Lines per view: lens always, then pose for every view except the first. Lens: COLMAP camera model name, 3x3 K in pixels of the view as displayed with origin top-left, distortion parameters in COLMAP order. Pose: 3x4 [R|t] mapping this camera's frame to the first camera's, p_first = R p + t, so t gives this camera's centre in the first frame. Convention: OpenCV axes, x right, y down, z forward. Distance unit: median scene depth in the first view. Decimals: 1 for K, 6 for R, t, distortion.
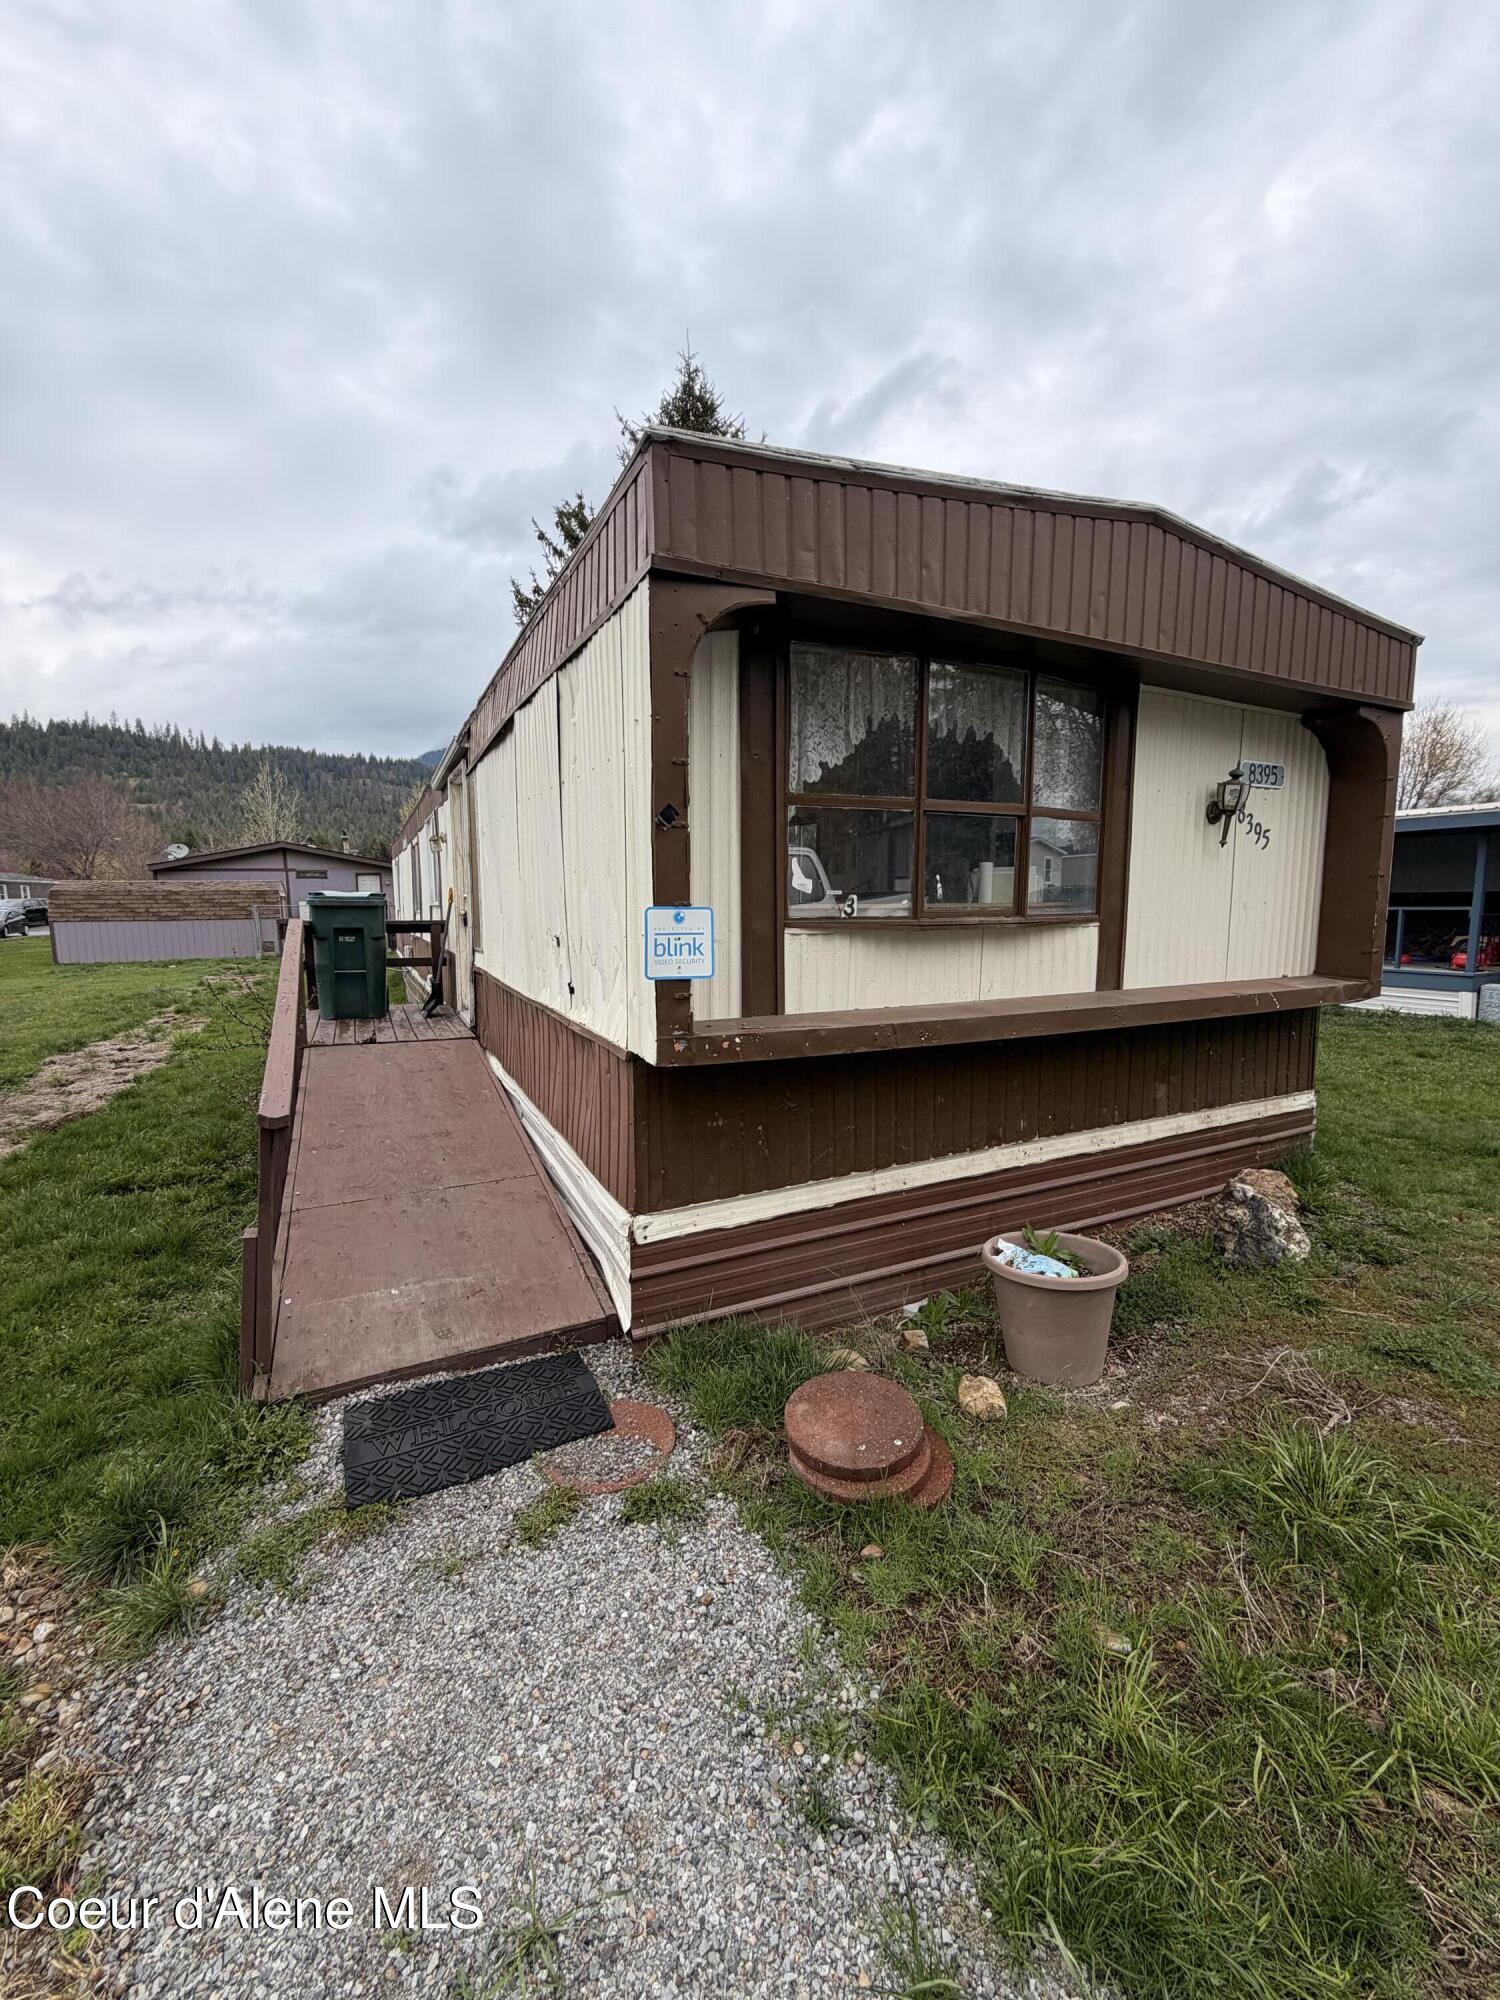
lens RADIAL K [[797.6, 0, 750.0], [0, 797.6, 1000.0], [0, 0, 1]] dist [0.000731, -0.000036]
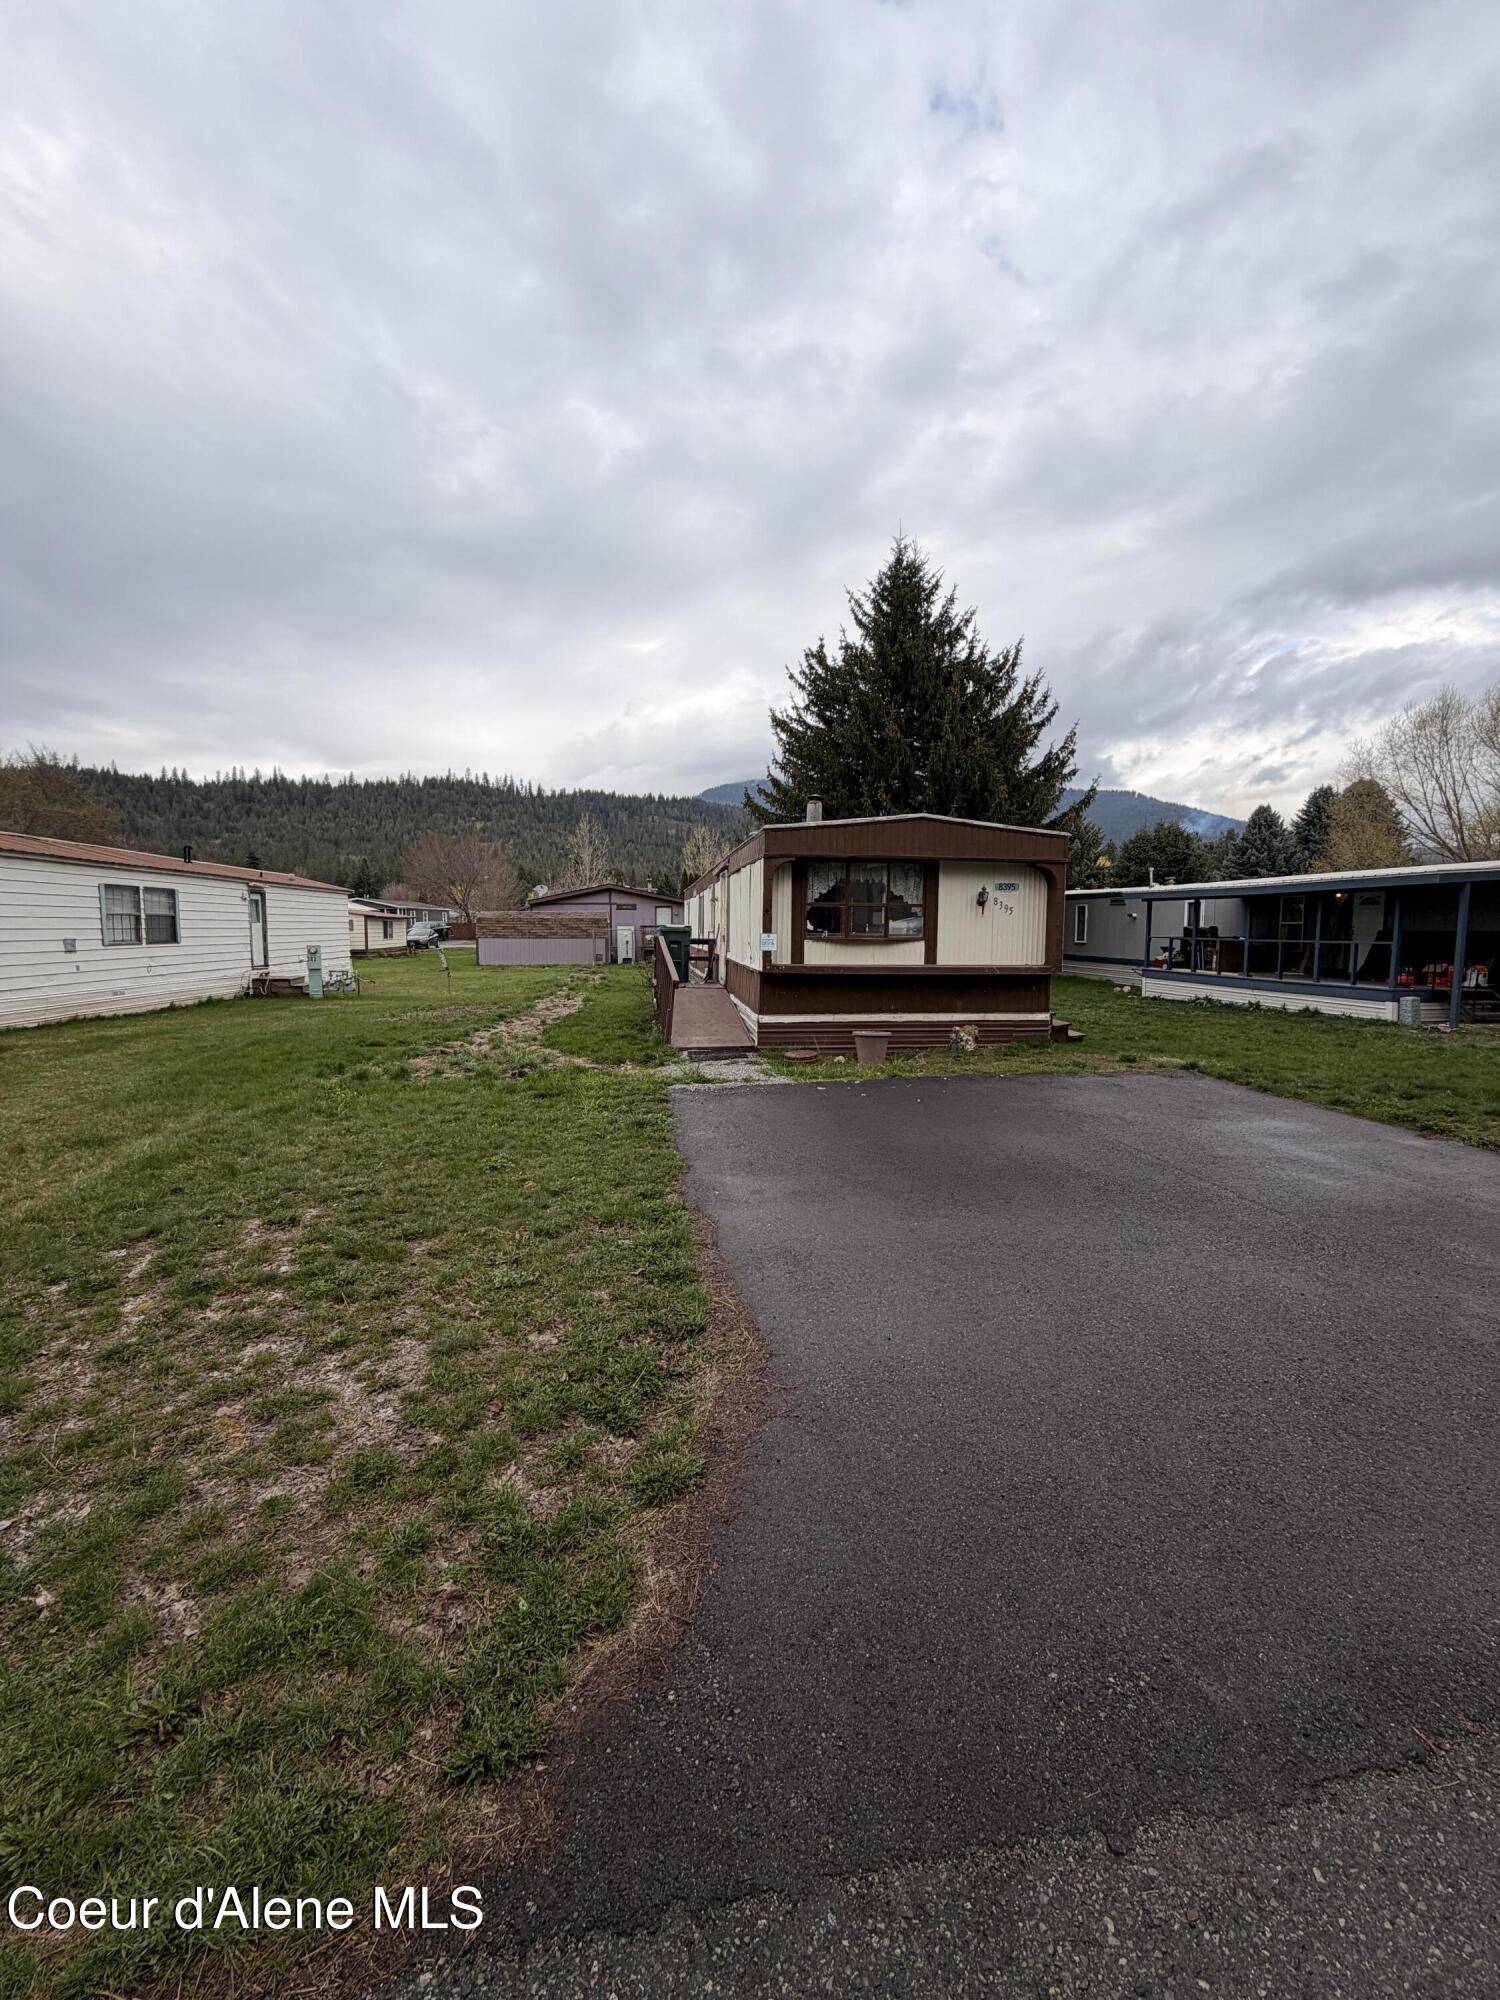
lens RADIAL K [[797.6, 0, 750.0], [0, 797.6, 1000.0], [0, 0, 1]] dist [0.000731, -0.000036]
pose [[0.949335, 0.040281, -0.311673, 0.741040], [-0.050621, 0.998401, -0.025151, 0.223731], [0.310162, 0.039654, 0.949856, -1.948810]]
